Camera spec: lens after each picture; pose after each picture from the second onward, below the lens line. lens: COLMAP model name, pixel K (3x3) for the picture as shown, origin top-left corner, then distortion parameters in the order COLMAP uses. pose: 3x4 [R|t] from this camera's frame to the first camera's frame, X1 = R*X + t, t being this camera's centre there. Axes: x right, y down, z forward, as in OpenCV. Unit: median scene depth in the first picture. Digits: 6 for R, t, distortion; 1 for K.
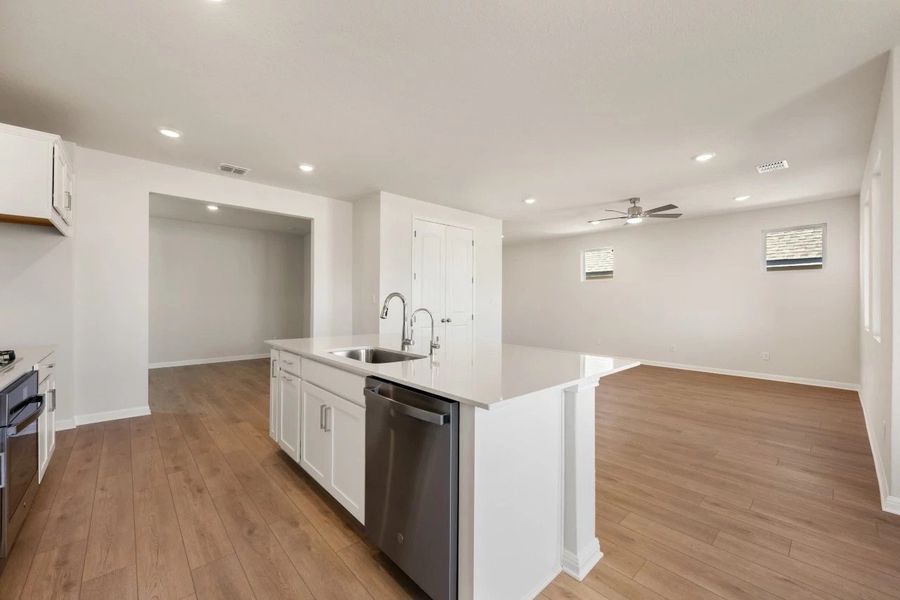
lens RADIAL K [[353.6, 0, 447.8], [0, 353.6, 303.8], [0, 0, 1]] dist [0.001897, 0.000283]
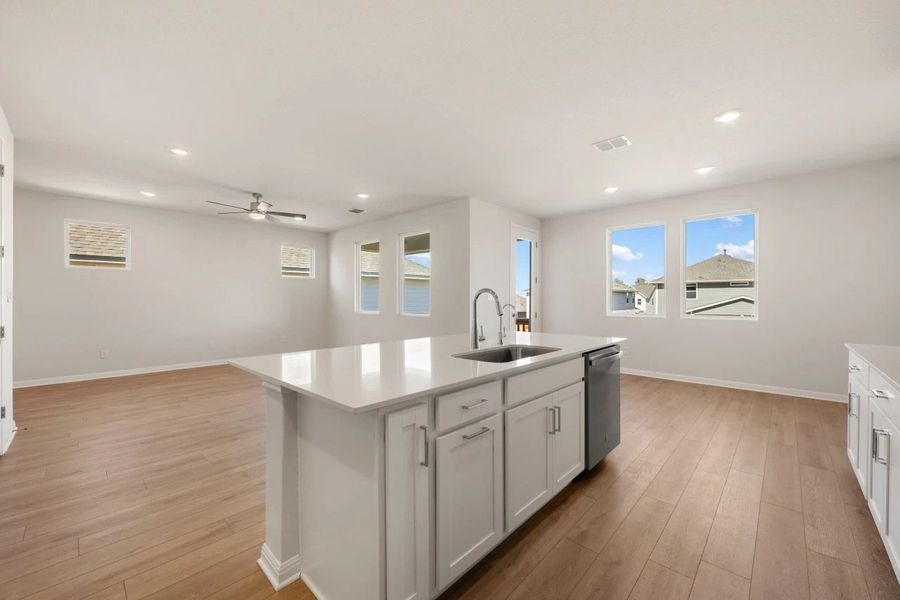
lens RADIAL K [[353.6, 0, 447.8], [0, 353.6, 303.8], [0, 0, 1]] dist [0.001897, 0.000283]
pose [[-0.068473, -0.016409, 0.997518, -1.076196], [0.006622, 0.999835, 0.016902, -0.006181], [-0.997631, 0.007763, -0.068353, 1.144192]]
